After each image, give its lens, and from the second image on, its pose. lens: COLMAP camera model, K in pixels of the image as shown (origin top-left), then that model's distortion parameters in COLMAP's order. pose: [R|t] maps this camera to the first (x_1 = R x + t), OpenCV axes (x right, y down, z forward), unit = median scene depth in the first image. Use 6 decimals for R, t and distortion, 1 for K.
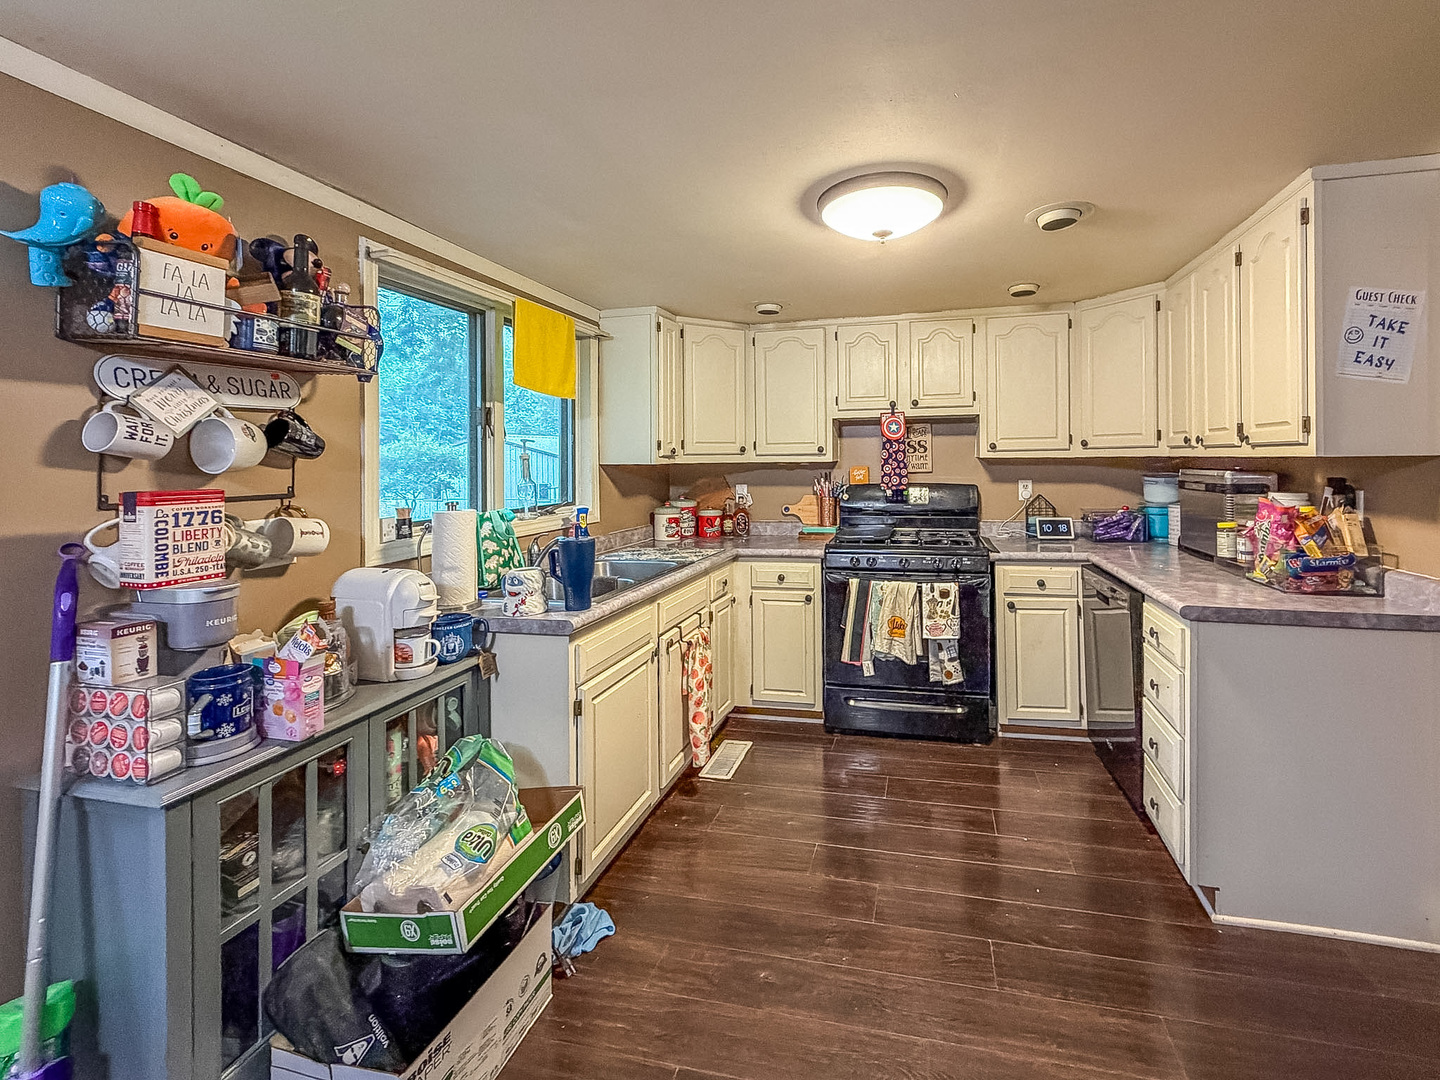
lens RADIAL K [[716.9, 0, 727.4], [0, 716.9, 498.7], [0, 0, 1]] dist [-0.000653, 0.000241]
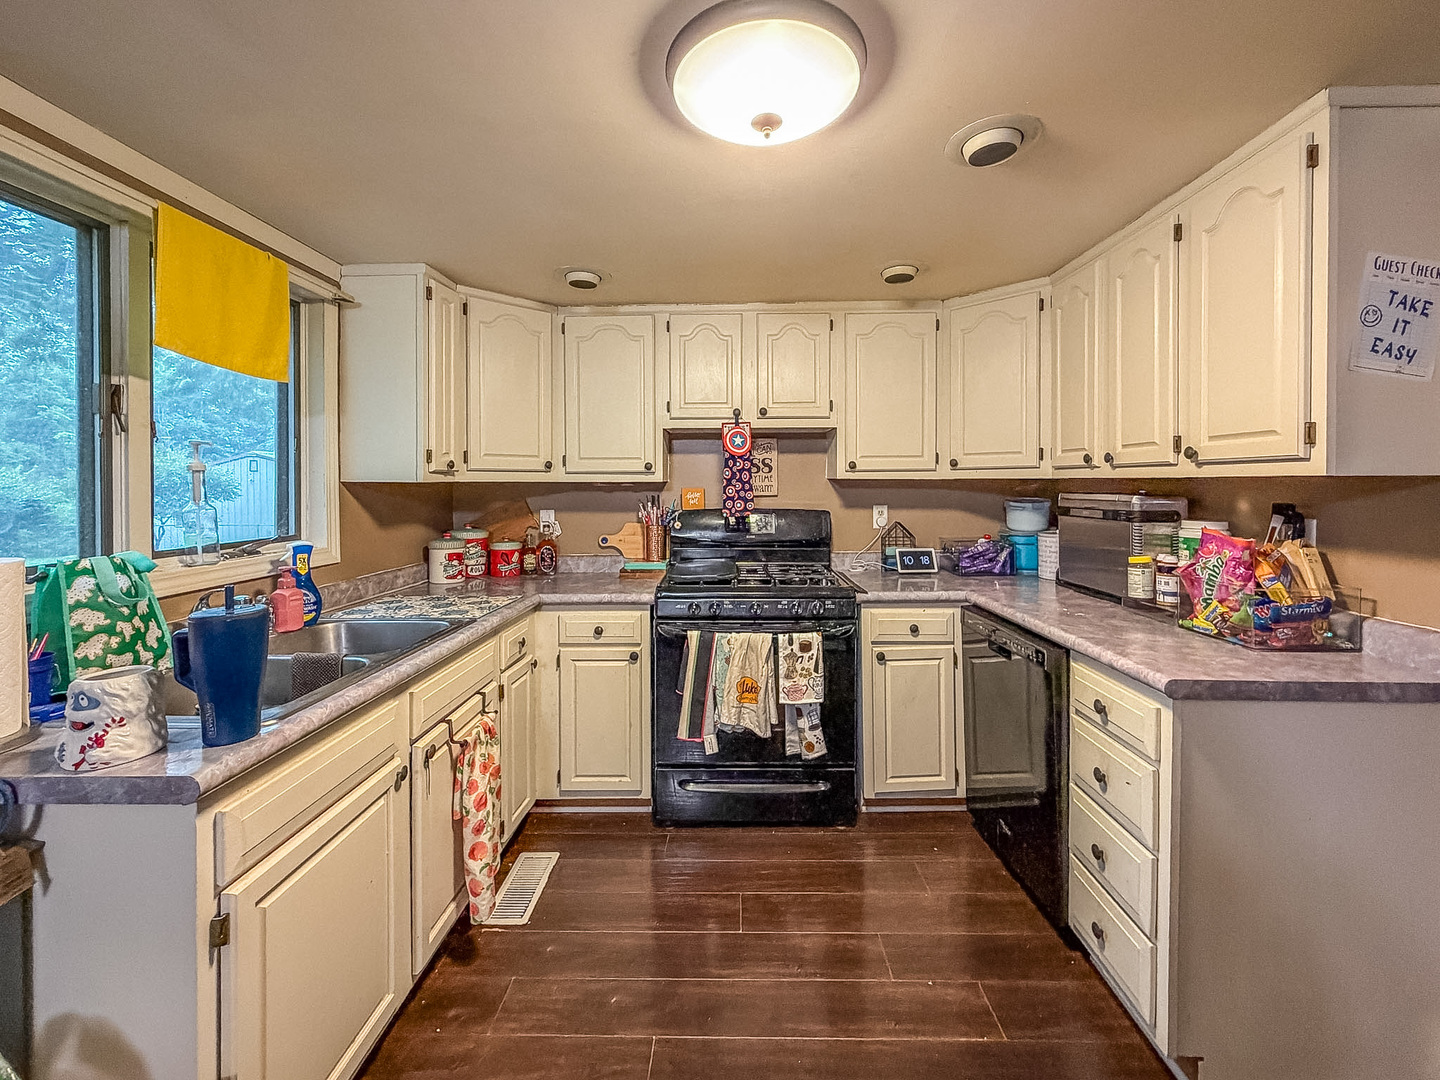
lens RADIAL K [[716.9, 0, 727.4], [0, 716.9, 498.7], [0, 0, 1]] dist [-0.000653, 0.000241]
pose [[0.966294, 0.004553, 0.257401, 0.011003], [0.004184, 0.999434, -0.033385, -0.006653], [-0.257408, 0.033336, 0.965728, 0.241803]]
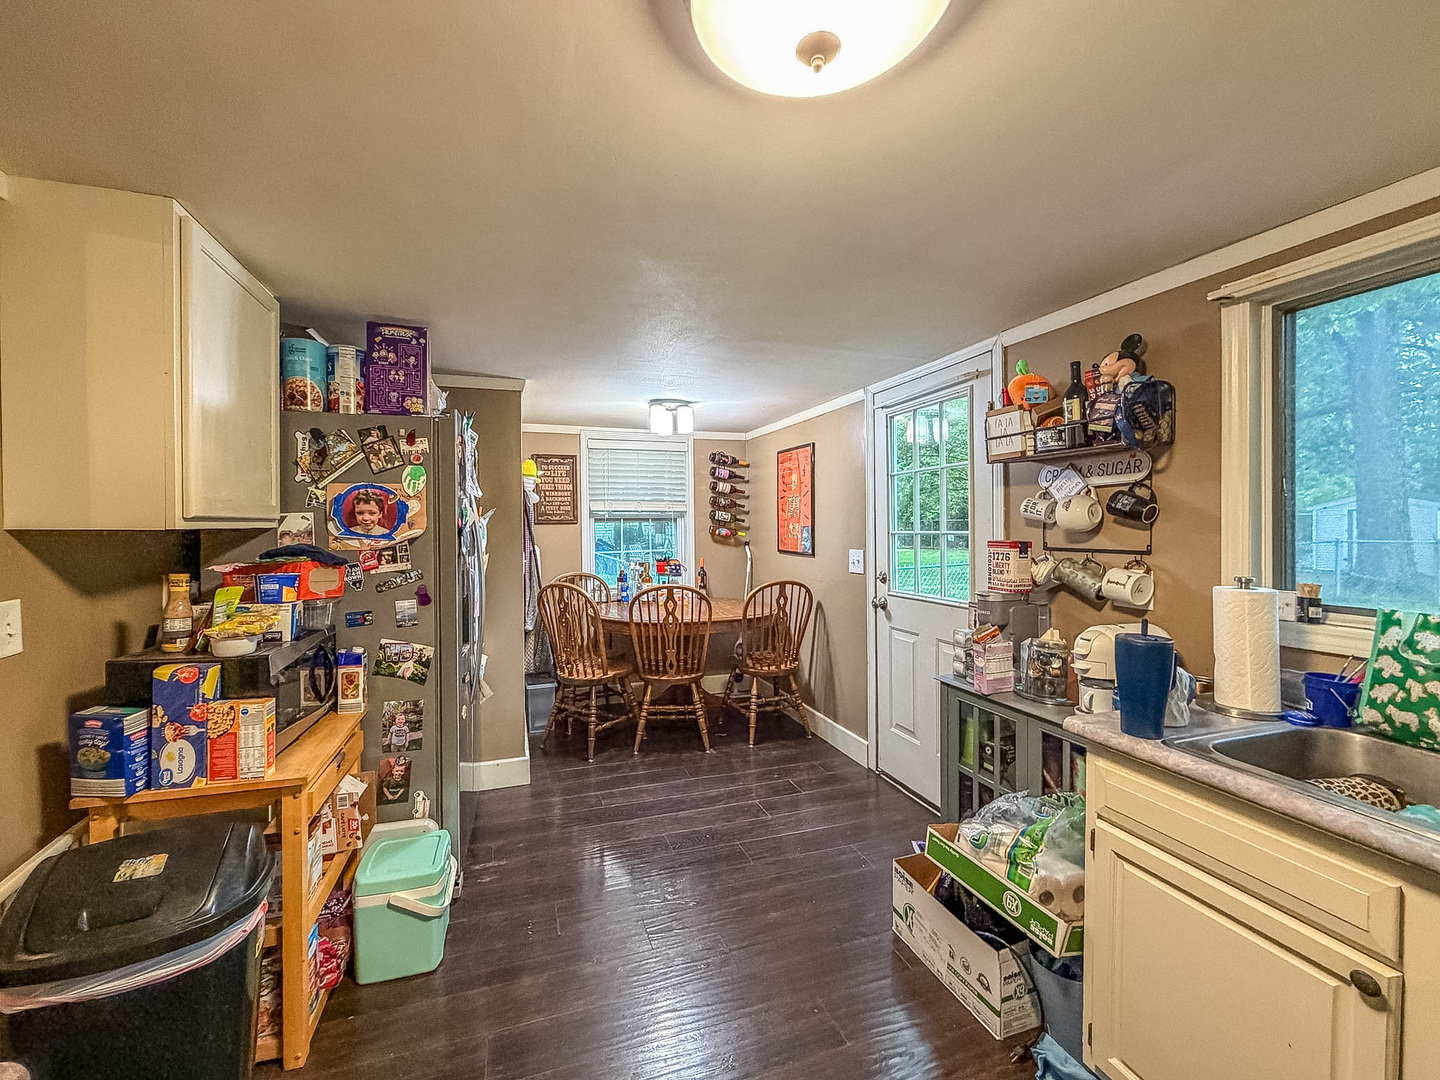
lens RADIAL K [[606.3, 0, 698.3], [0, 606.3, 527.5], [0, 0, 1]] dist [-0.001222, 0.000142]
pose [[-0.842342, 0.024347, -0.538393, 0.339616], [-0.008763, 0.998228, 0.058851, -0.059629], [0.538872, 0.054290, -0.840637, 0.861174]]
